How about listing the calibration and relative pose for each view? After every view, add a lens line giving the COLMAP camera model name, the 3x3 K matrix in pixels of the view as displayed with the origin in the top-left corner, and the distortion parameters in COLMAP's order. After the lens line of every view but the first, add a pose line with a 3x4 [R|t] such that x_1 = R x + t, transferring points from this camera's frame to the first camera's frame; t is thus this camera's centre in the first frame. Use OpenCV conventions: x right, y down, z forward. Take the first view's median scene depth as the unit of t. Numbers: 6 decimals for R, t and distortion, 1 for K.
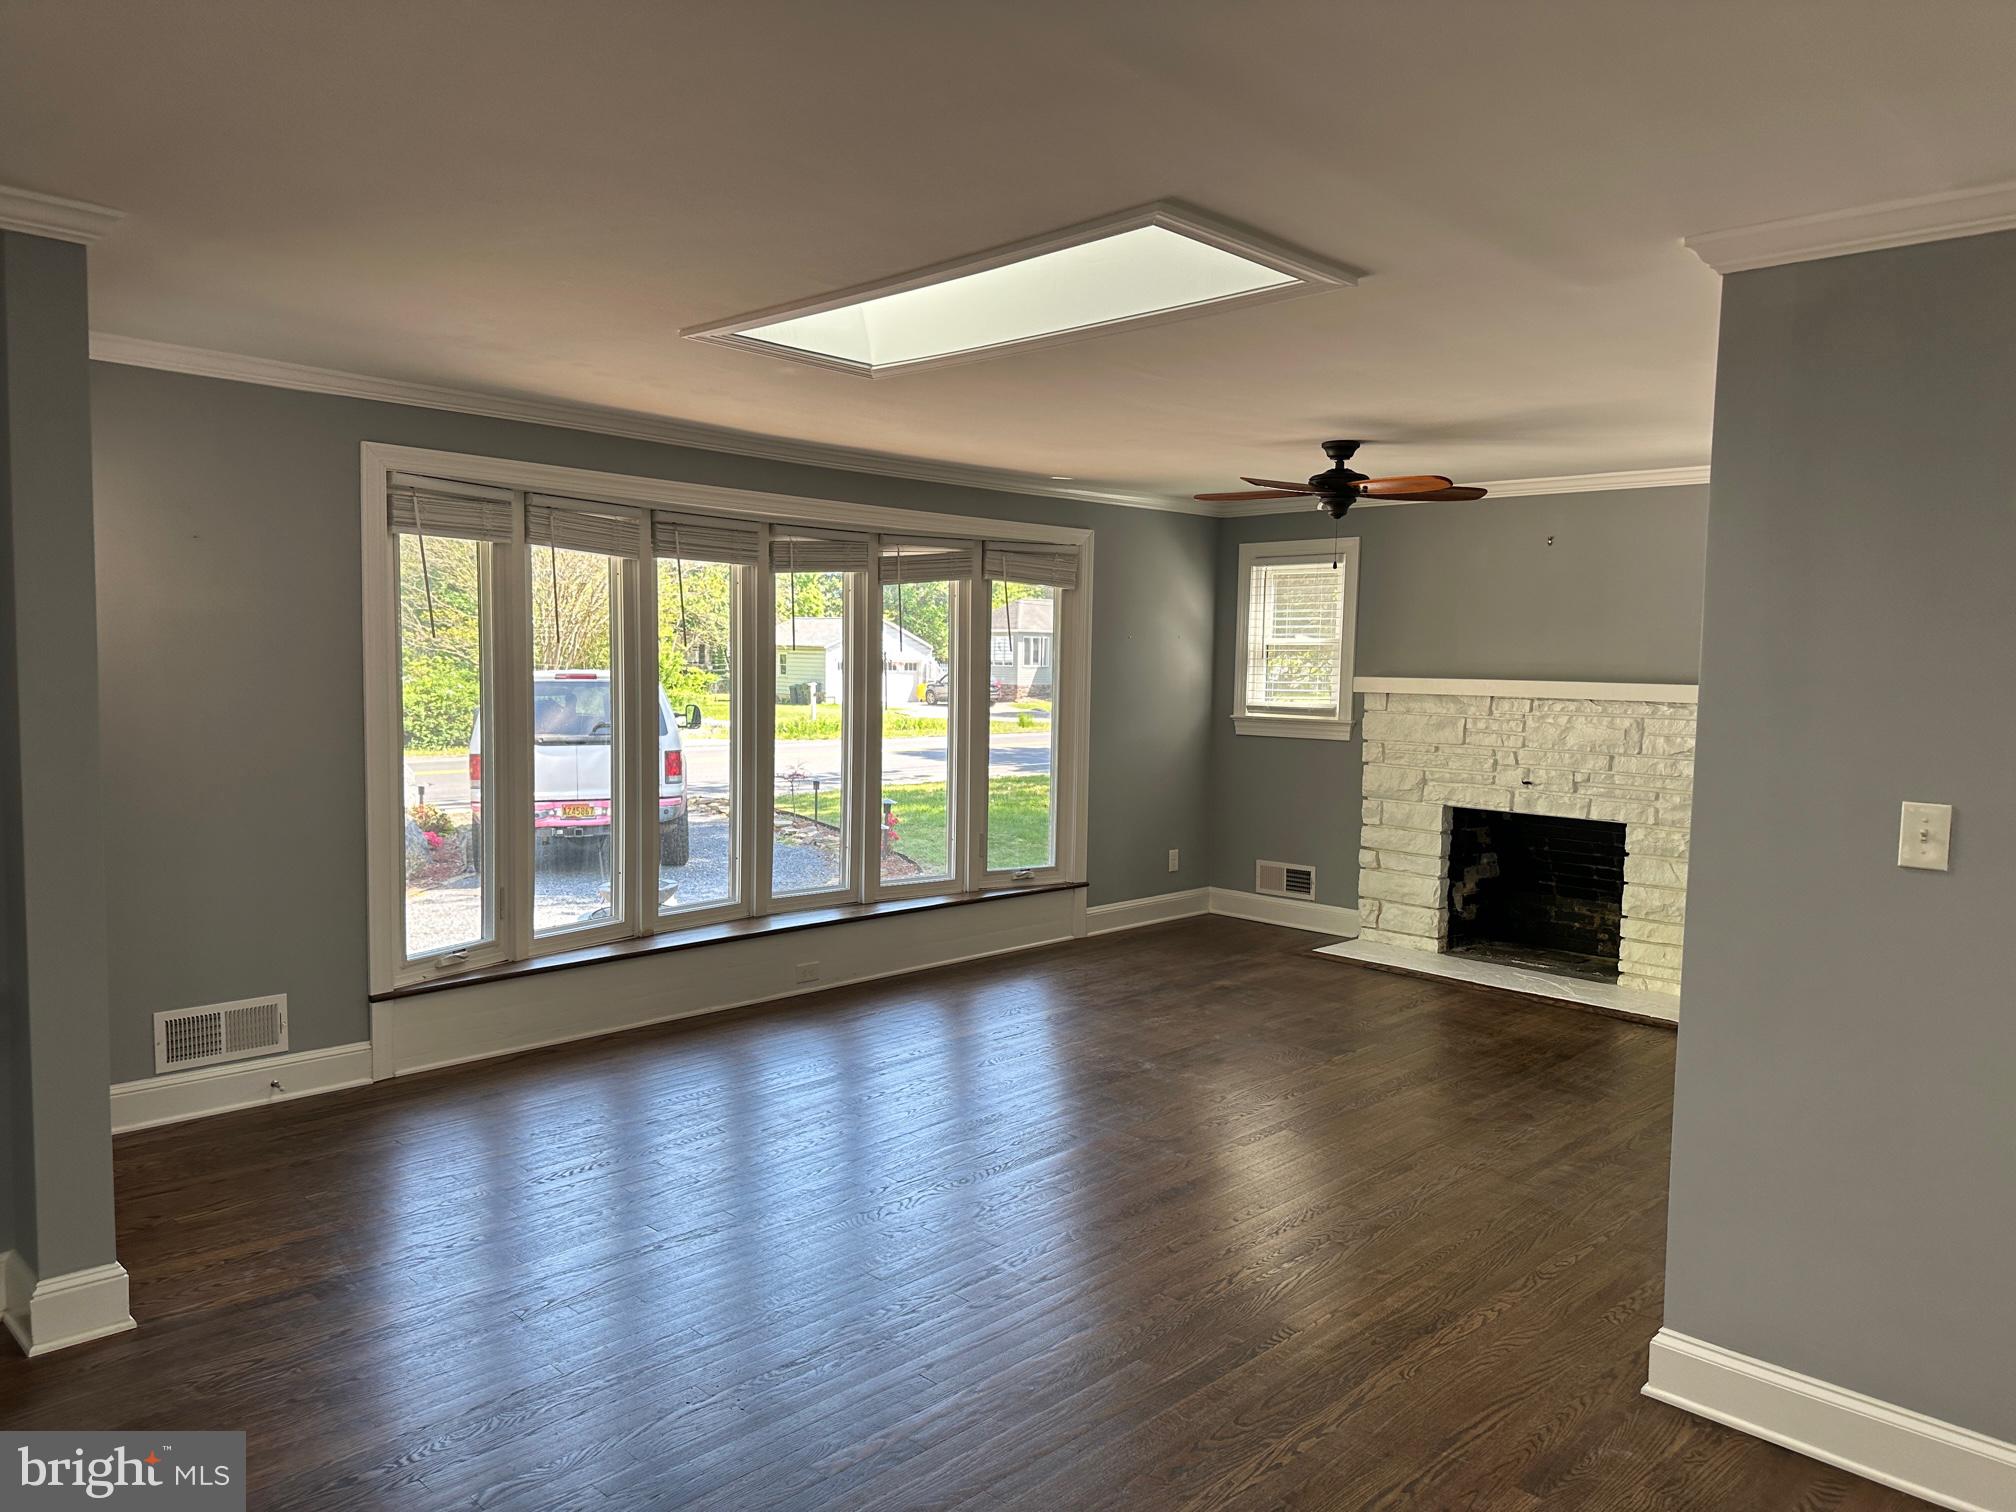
lens RADIAL K [[1392.6, 0, 1008.0], [0, 1392.6, 756.0], [0, 0, 1]] dist [0.137400, -0.219509]
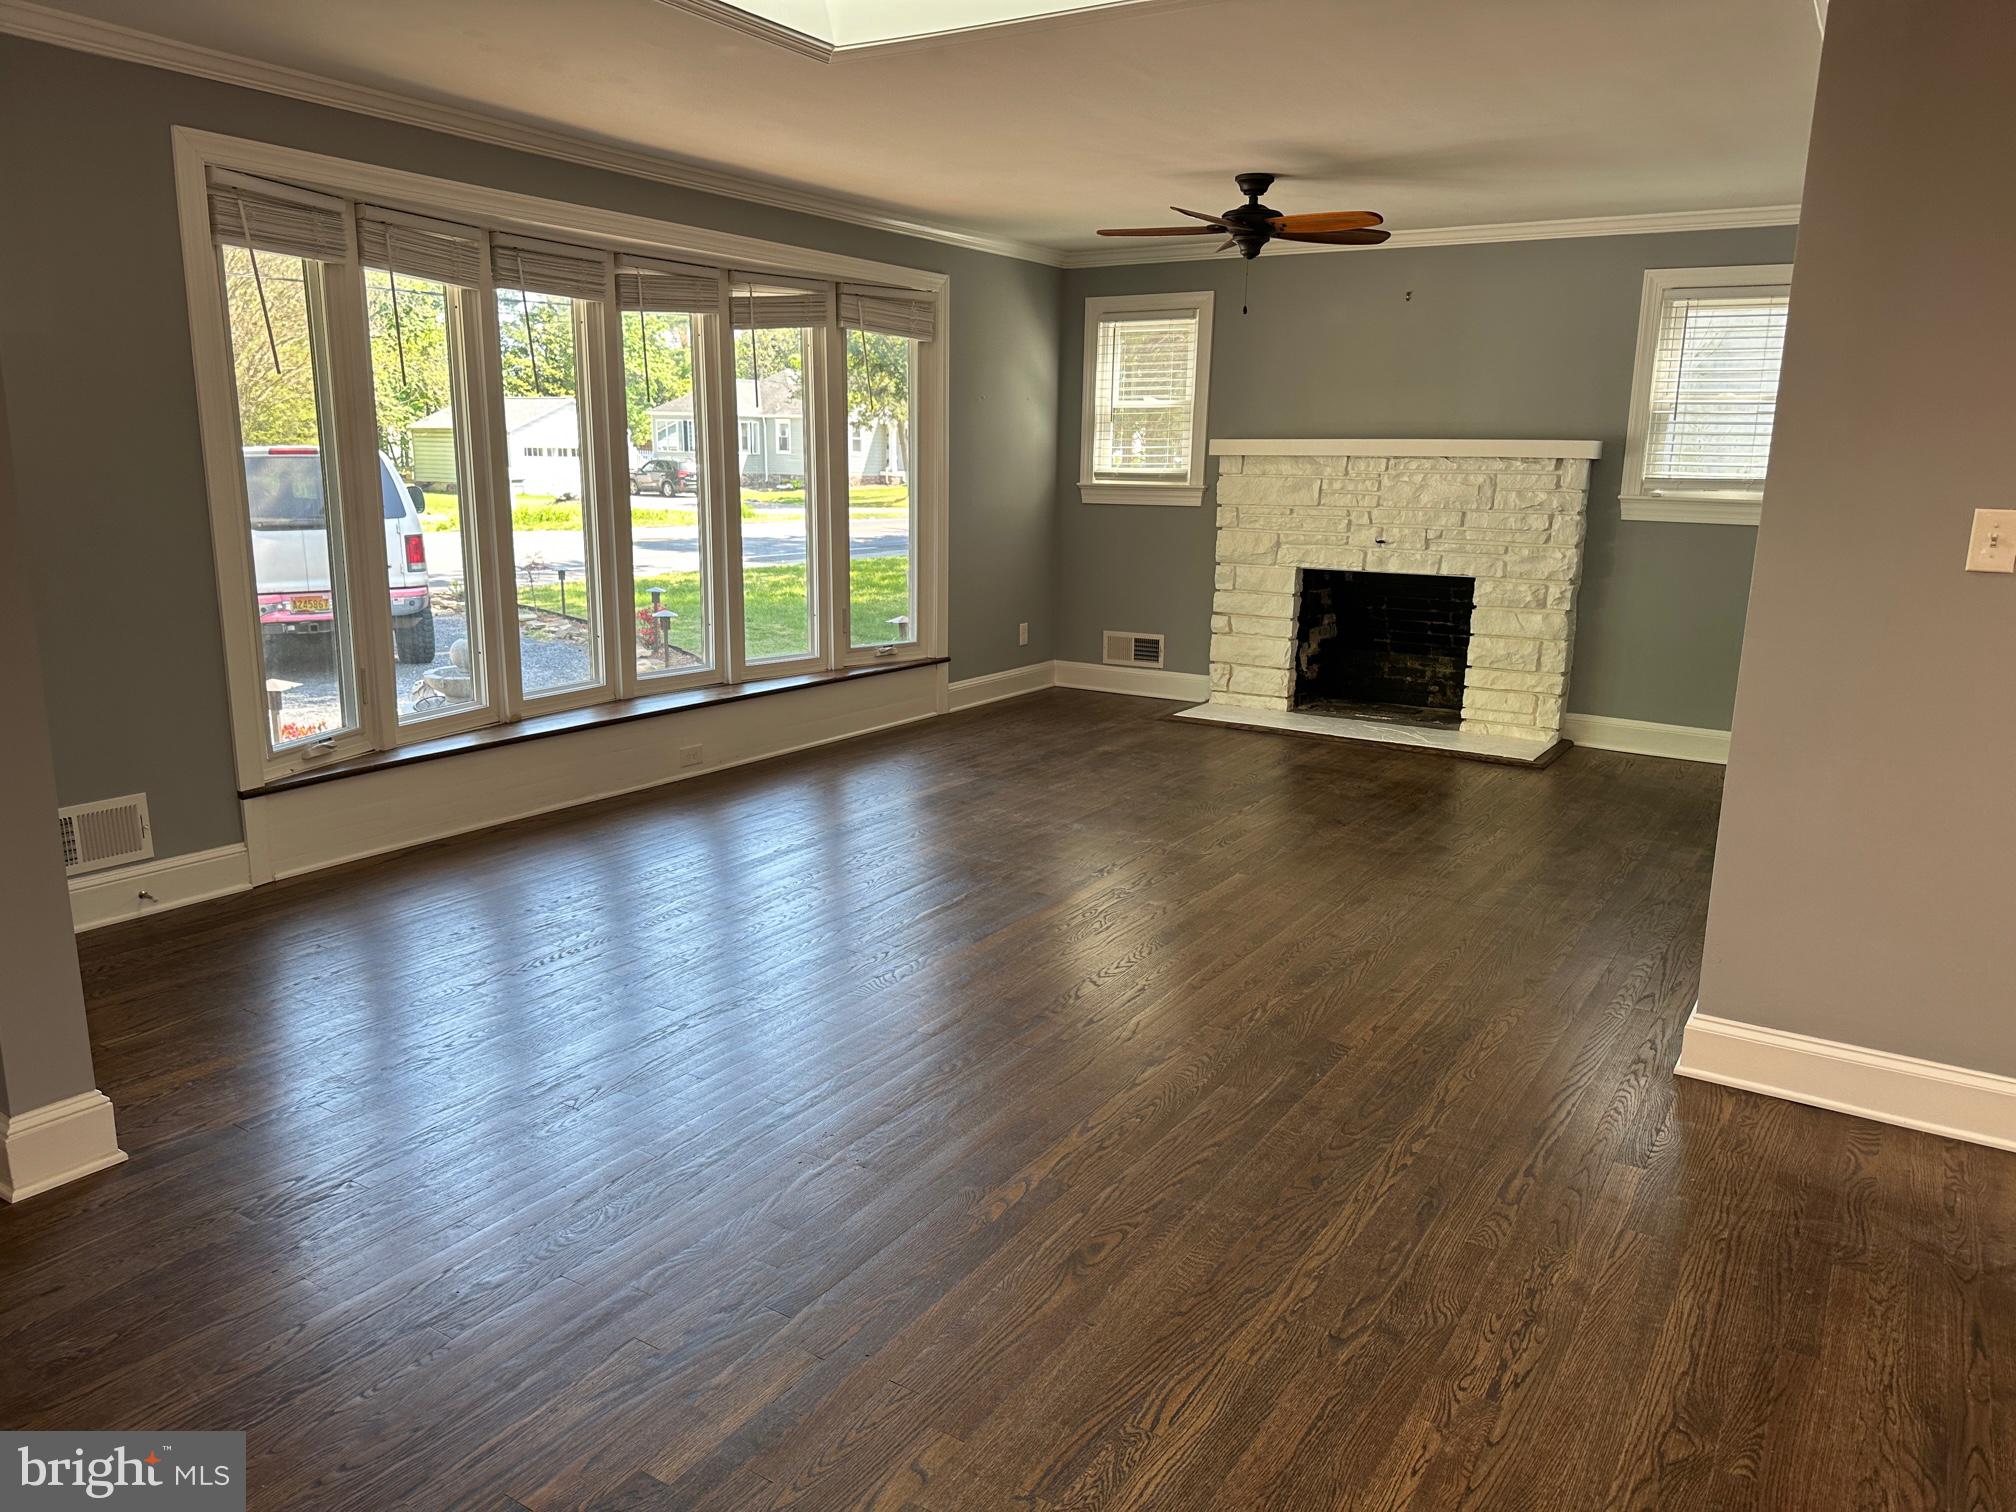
lens RADIAL K [[1404.1, 0, 1008.0], [0, 1404.1, 756.0], [0, 0, 1]] dist [0.165871, -0.329246]
pose [[0.977810, -0.046504, 0.204268, -0.115362], [0.016873, 0.989365, 0.144475, 0.019064], [-0.208814, -0.137822, 0.968195, 0.033738]]
